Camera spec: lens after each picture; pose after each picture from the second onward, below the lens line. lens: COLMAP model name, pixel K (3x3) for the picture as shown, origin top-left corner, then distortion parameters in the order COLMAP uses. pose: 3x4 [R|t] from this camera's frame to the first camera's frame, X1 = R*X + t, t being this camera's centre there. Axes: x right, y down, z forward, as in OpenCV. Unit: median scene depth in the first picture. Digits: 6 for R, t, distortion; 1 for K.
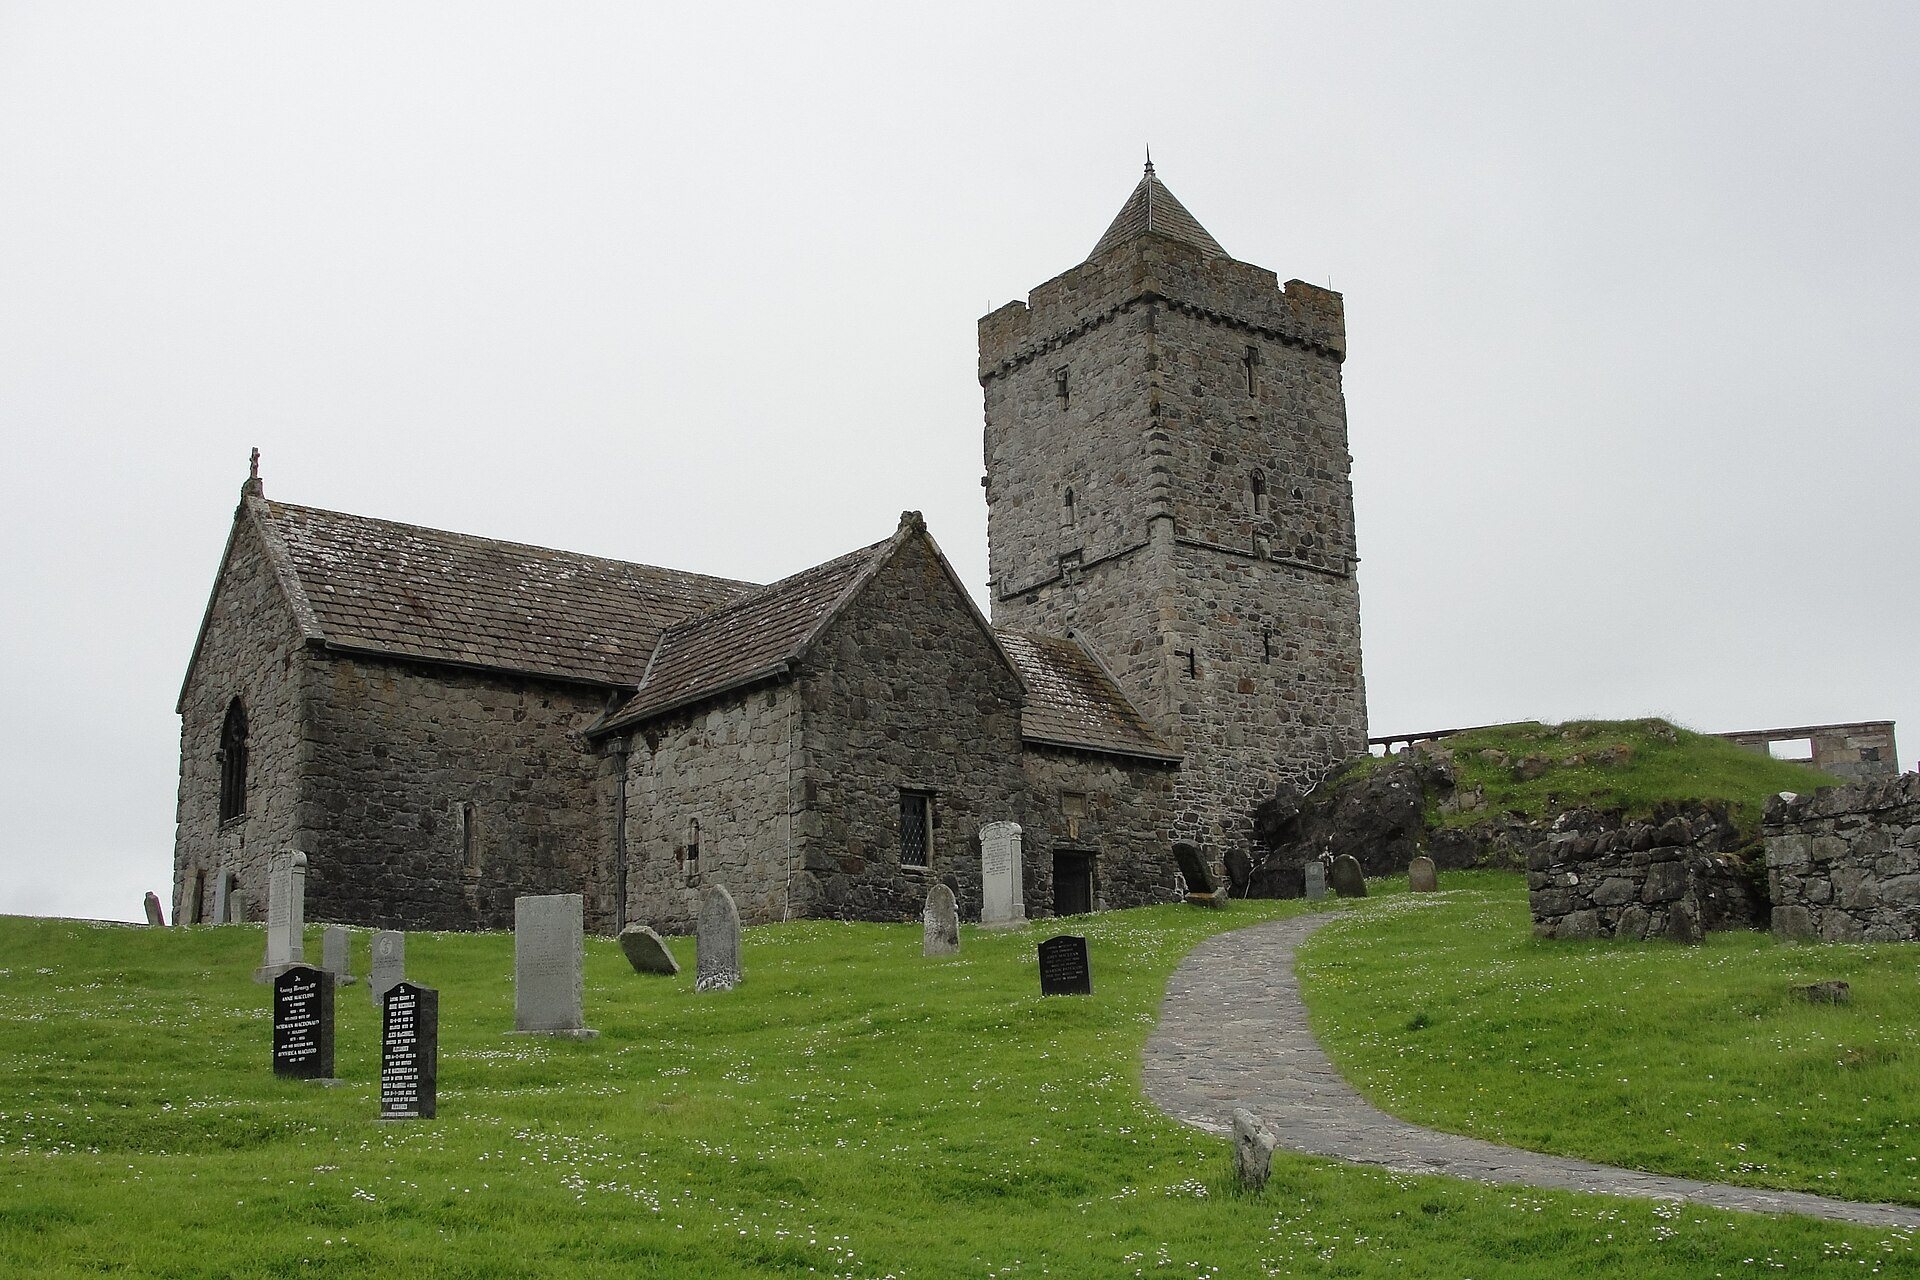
lens RADIAL K [[2082.6, 0, 960.0], [0, 2082.6, 640.0], [0, 0, 1]] dist [-0.306783, 0.001081]
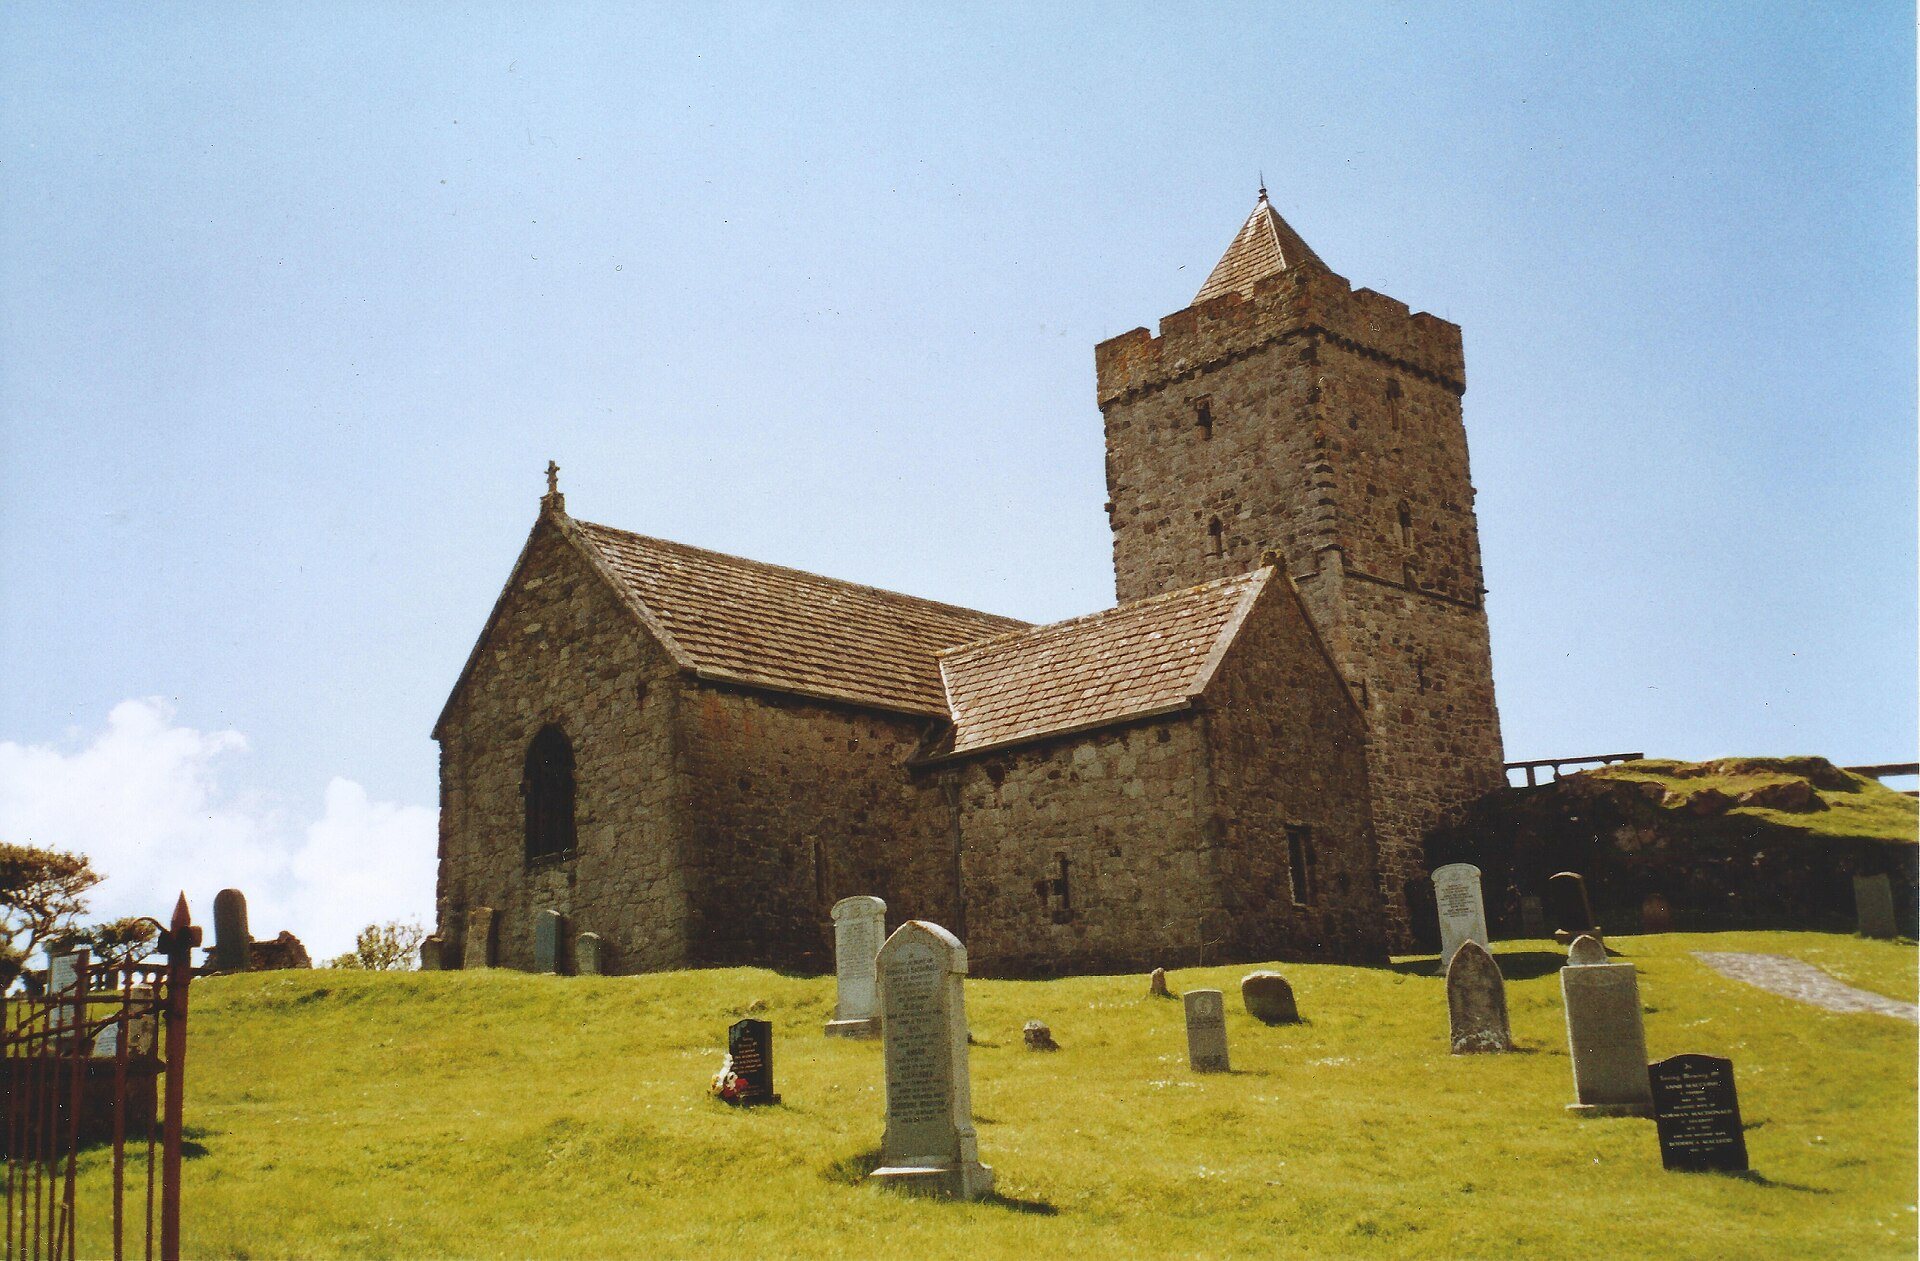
lens RADIAL K [[2068.8, 0, 959.5], [0, 2068.8, 600.8], [0, 0, 1]] dist [0.000808, -0.004678]
pose [[0.997618, 0.017800, 0.066651, -0.144609], [-0.016194, 0.999567, -0.024553, -0.005728], [-0.067059, 0.023415, 0.997474, 0.003436]]
